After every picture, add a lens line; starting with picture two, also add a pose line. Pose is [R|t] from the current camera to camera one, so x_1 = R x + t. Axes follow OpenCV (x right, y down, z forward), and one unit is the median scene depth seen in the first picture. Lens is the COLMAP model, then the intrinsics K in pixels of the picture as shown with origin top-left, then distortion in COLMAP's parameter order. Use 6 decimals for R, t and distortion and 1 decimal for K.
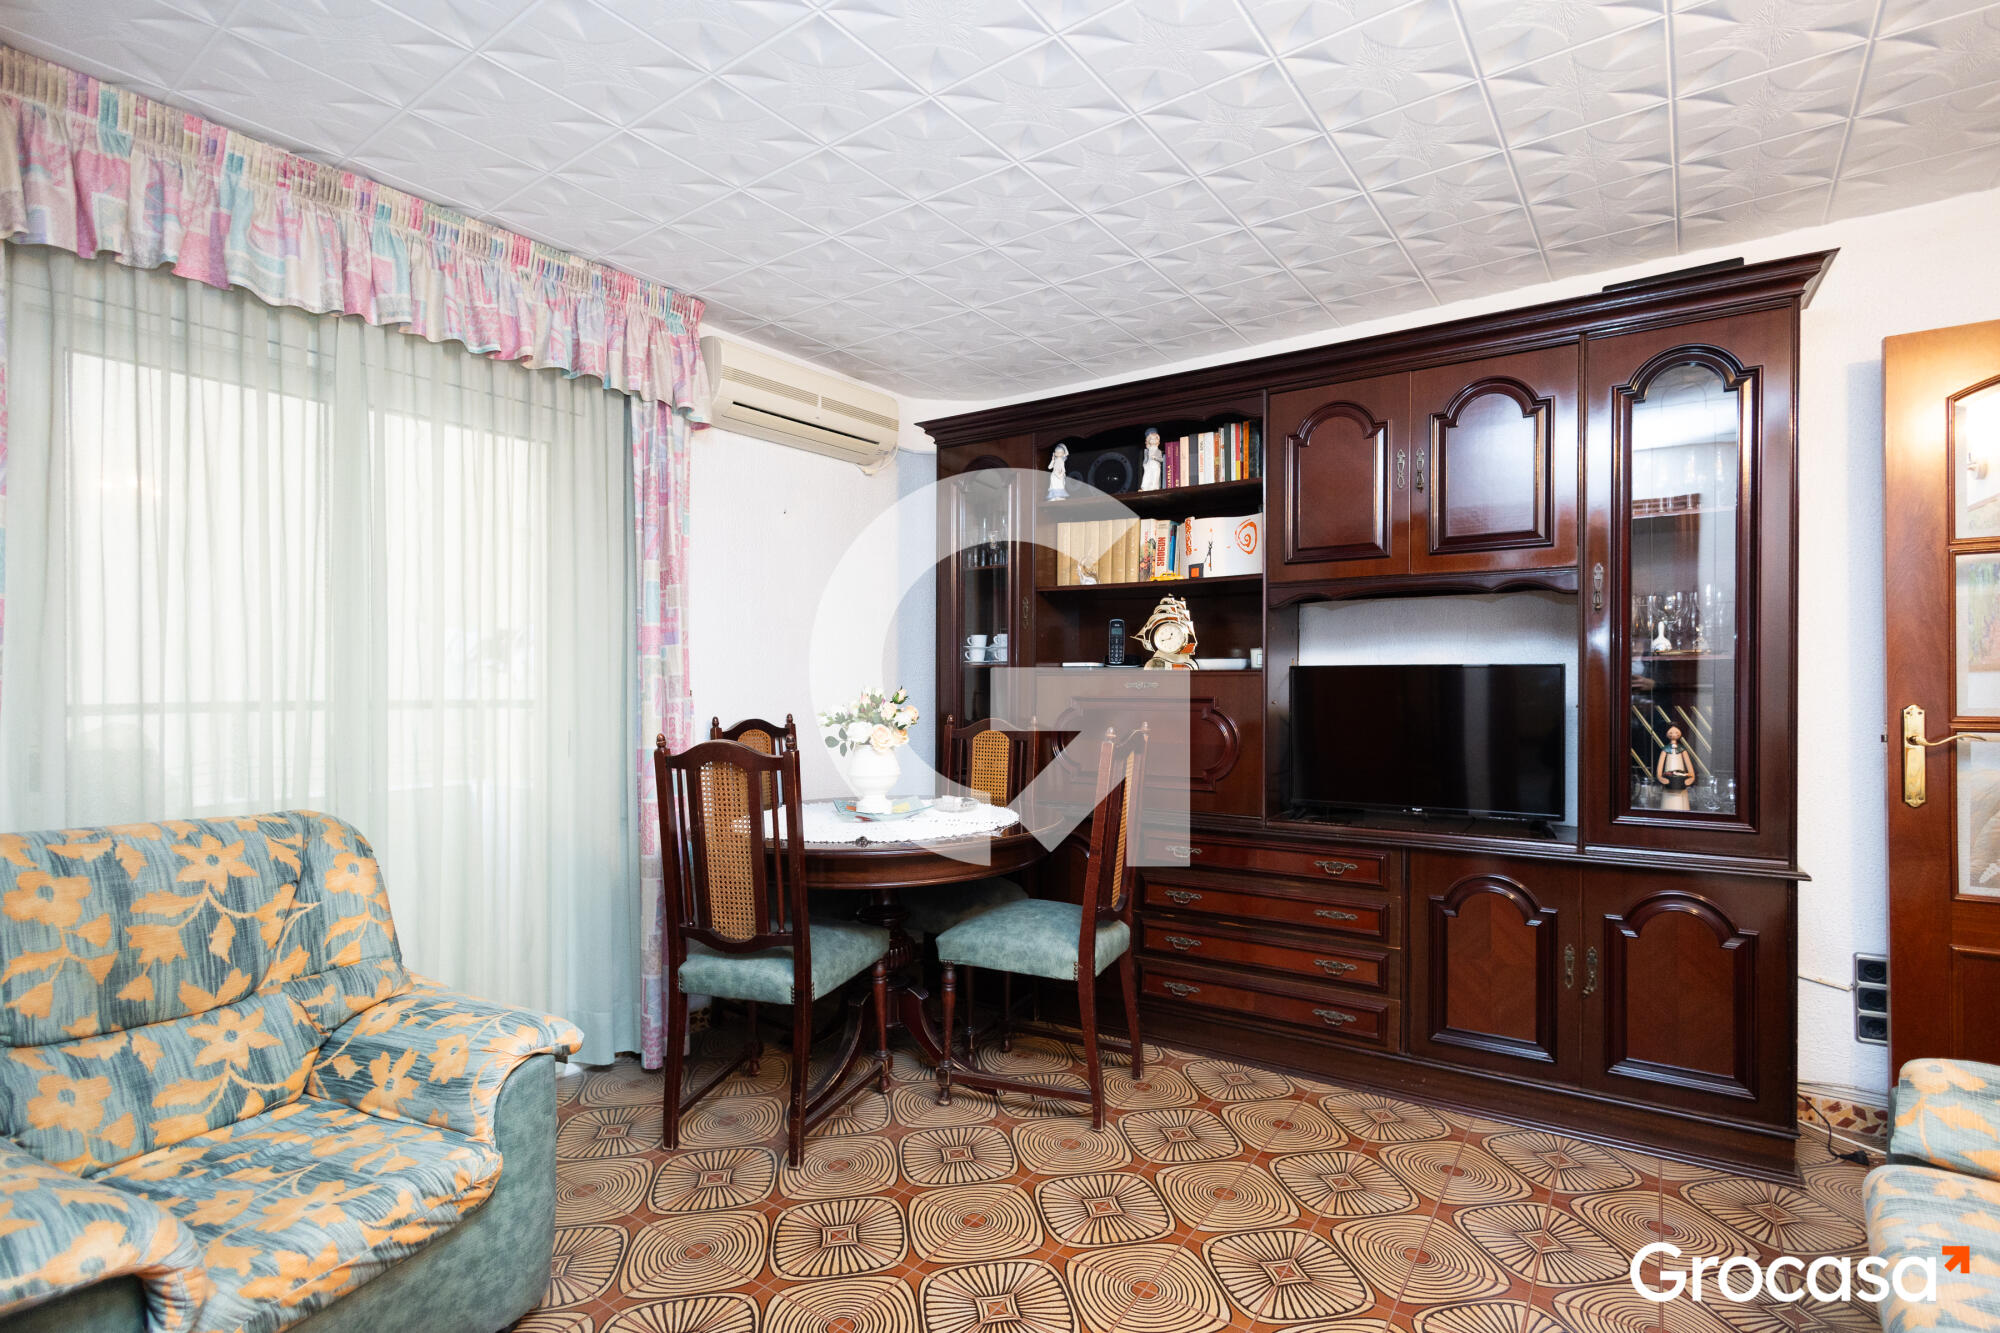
lens RADIAL K [[910.5, 0, 969.9], [0, 910.5, 667.3], [0, 0, 1]] dist [0.015959, -0.000810]
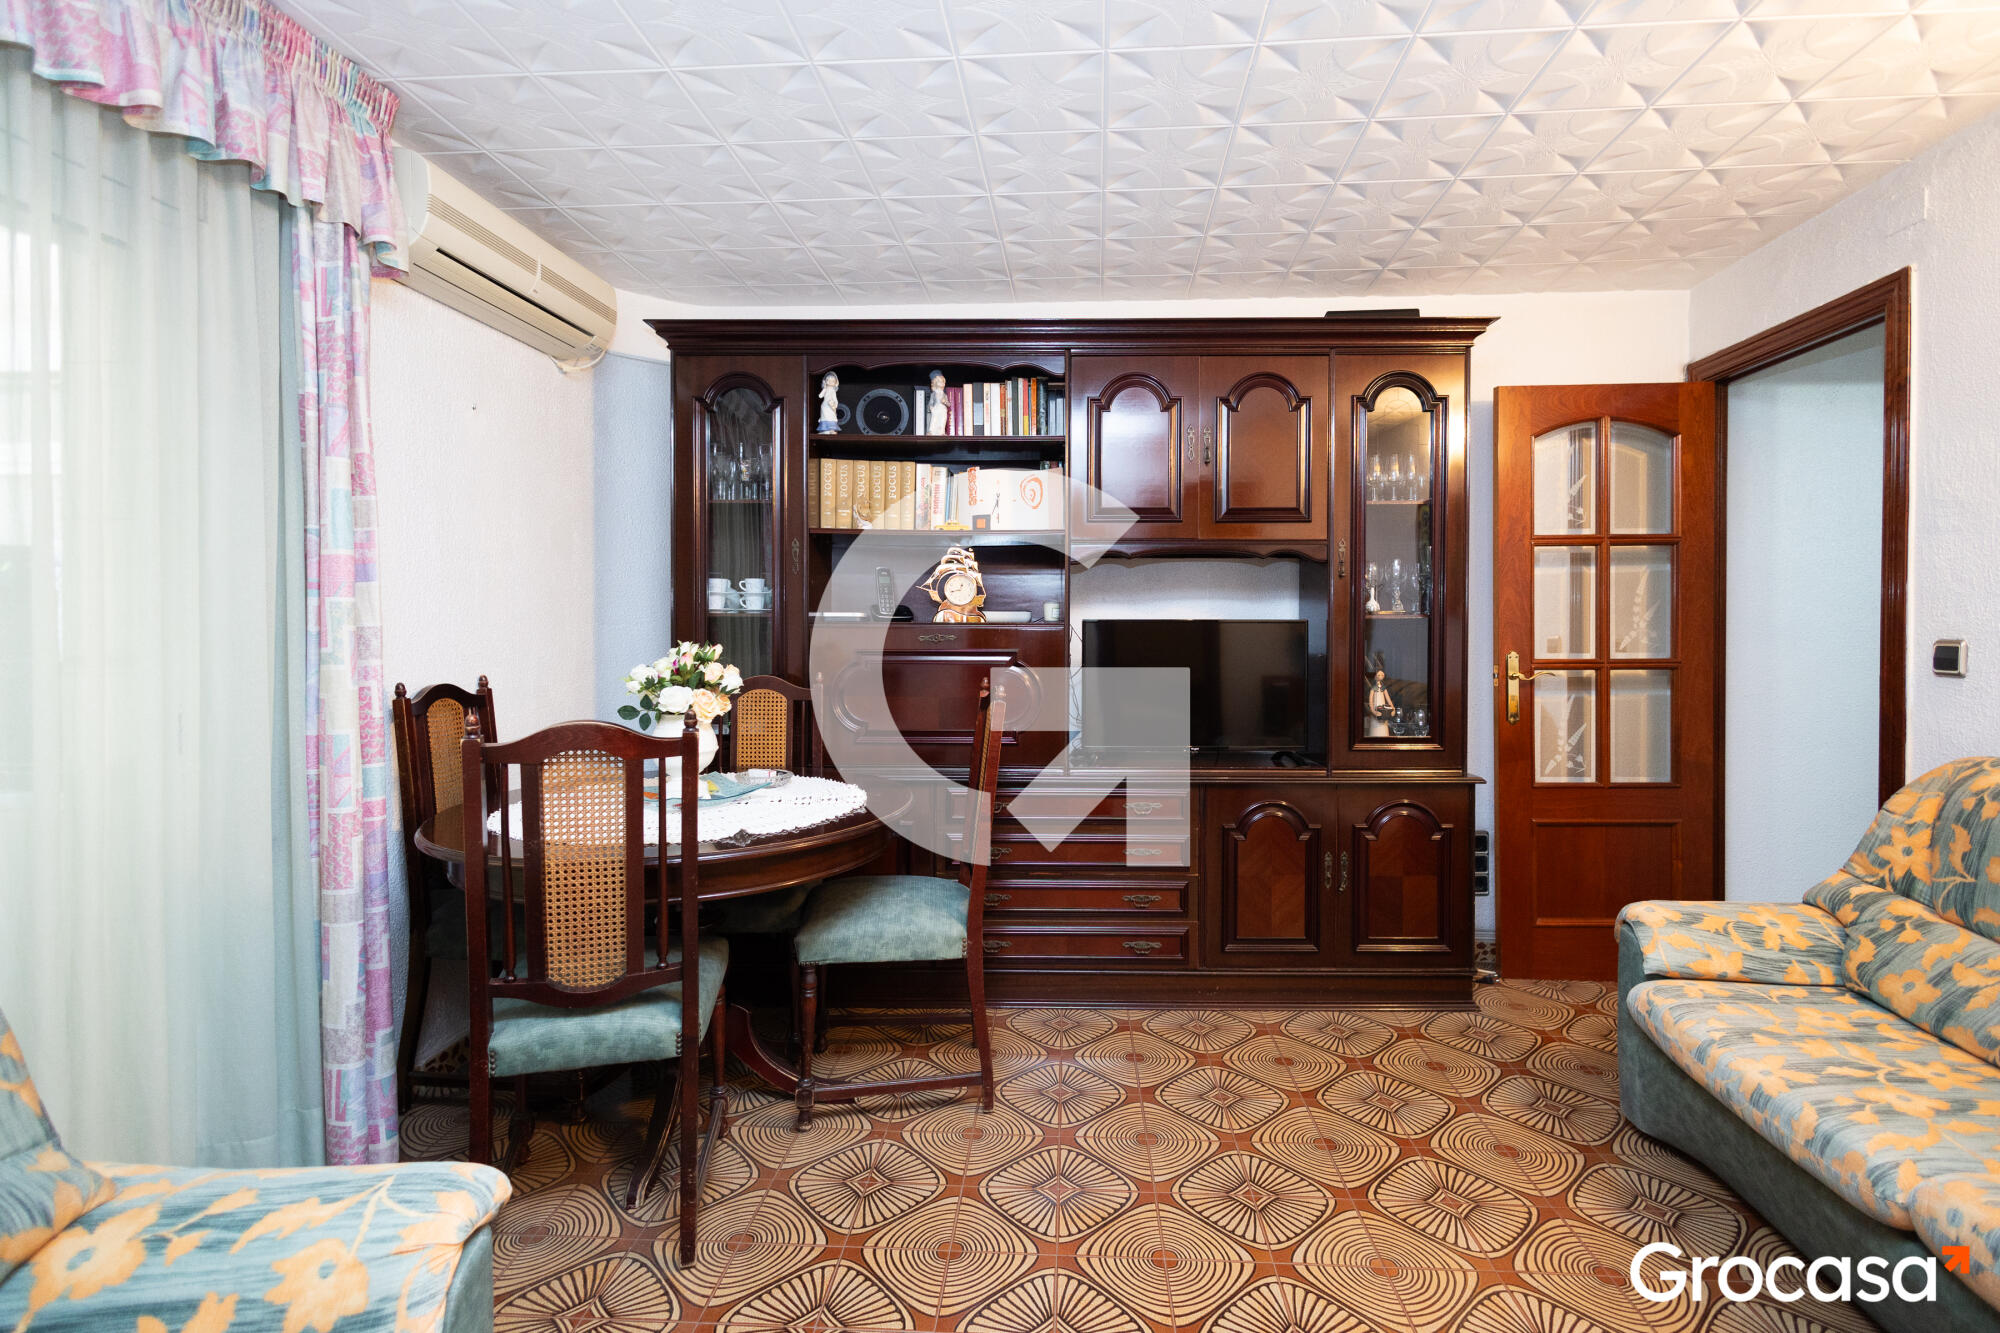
lens RADIAL K [[904.8, 0, 1038.4], [0, 904.8, 639.9], [0, 0, 1]] dist [-0.005027, -0.001935]
pose [[0.859901, -0.003003, 0.510453, -0.262085], [-0.010865, 0.999649, 0.024183, -0.003430], [-0.510346, -0.026341, 0.859566, 0.162462]]
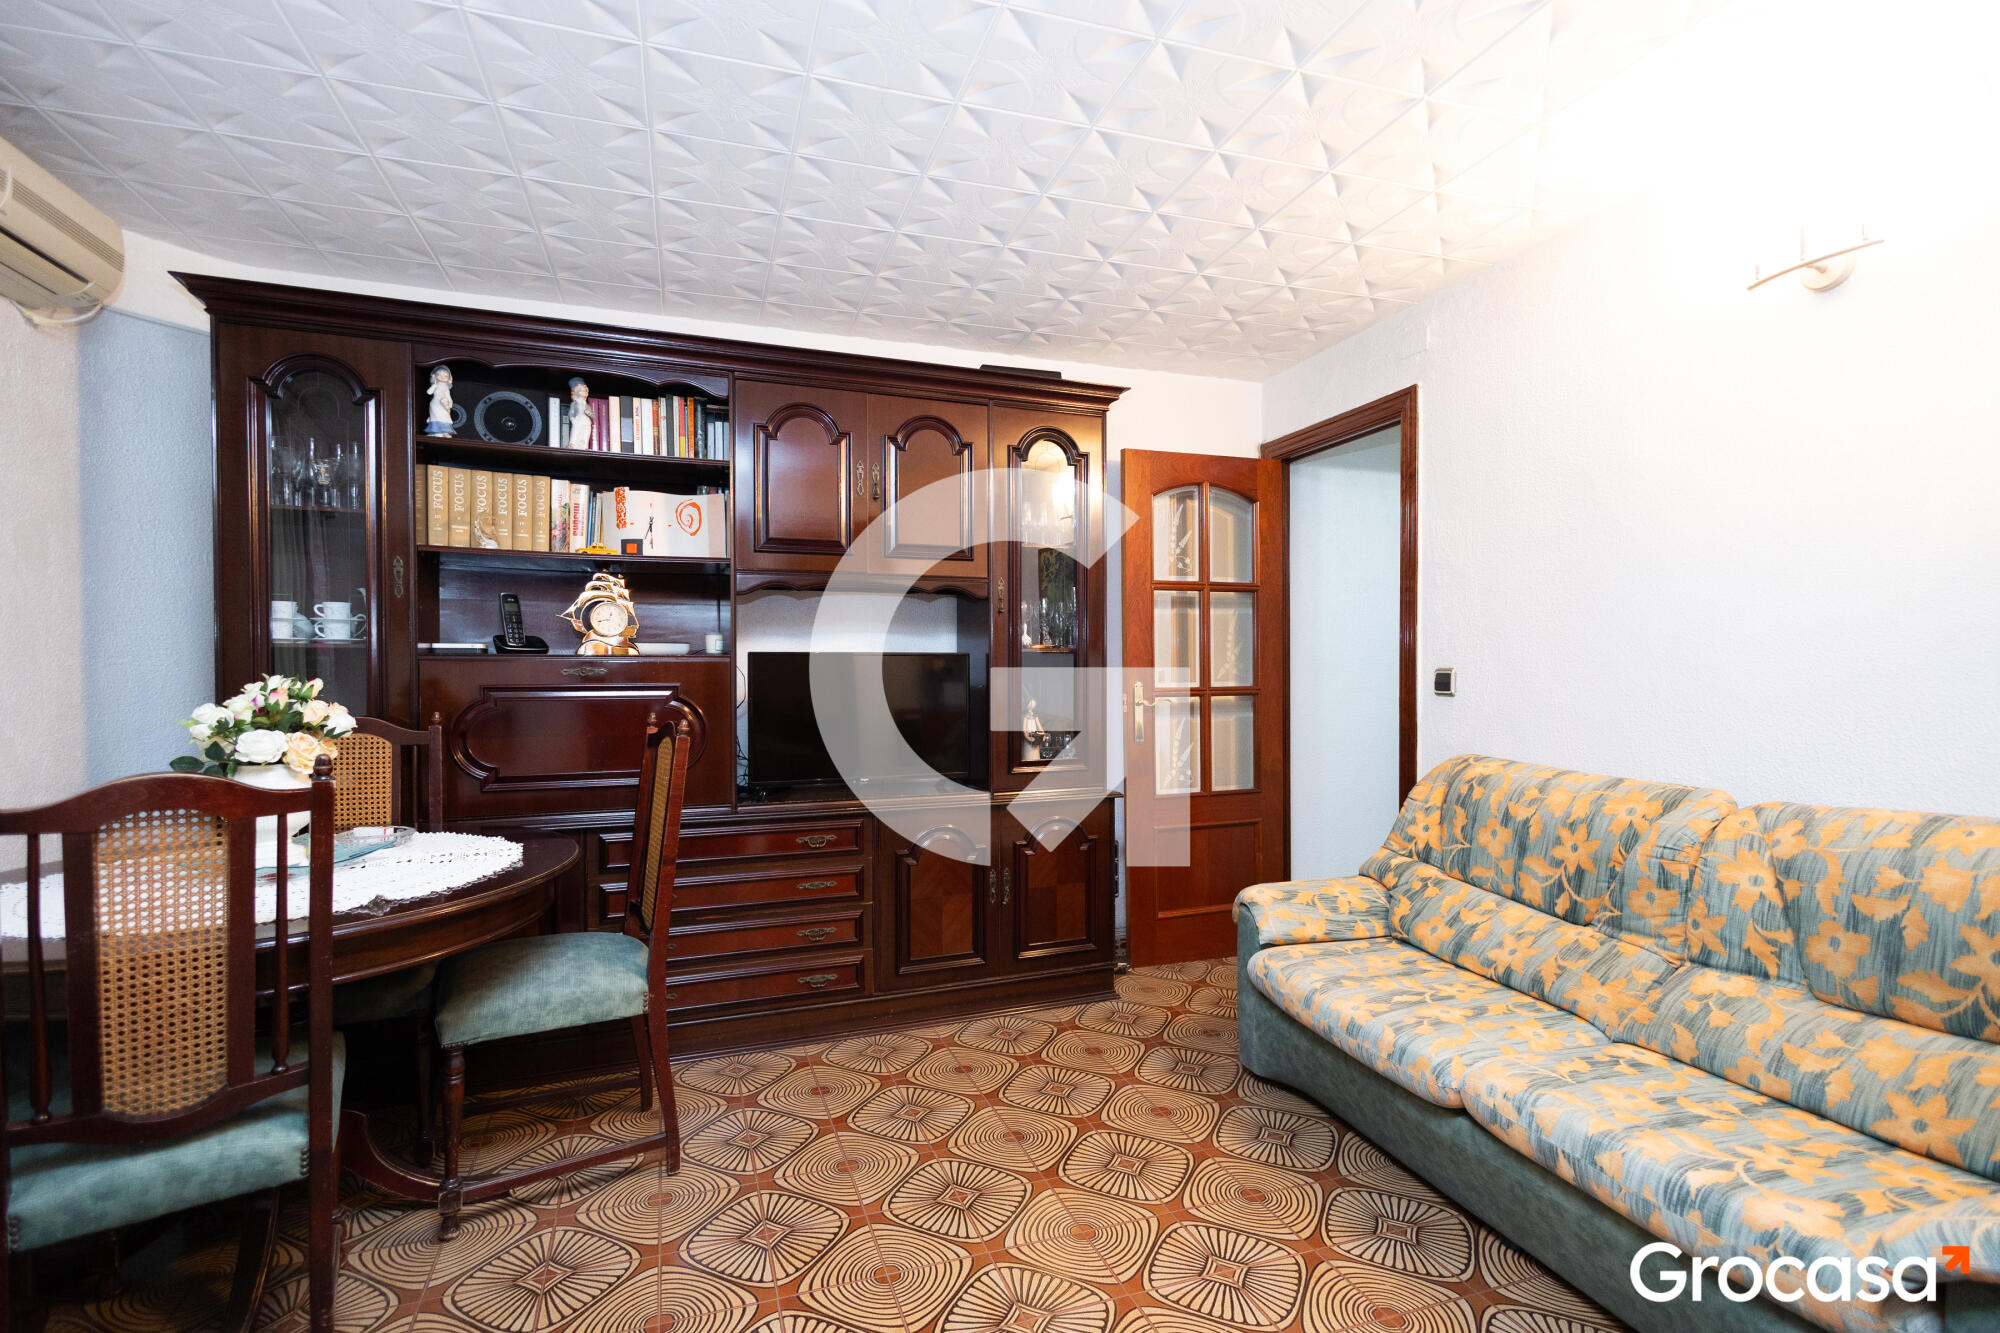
lens RADIAL K [[904.8, 0, 988.4], [0, 904.8, 678.8], [0, 0, 1]] dist [-0.005027, -0.001935]
pose [[0.609631, -0.008115, 0.792644, -0.328229], [-0.012694, 0.999719, 0.019998, 0.004451], [-0.792584, -0.022254, 0.609357, 0.207591]]
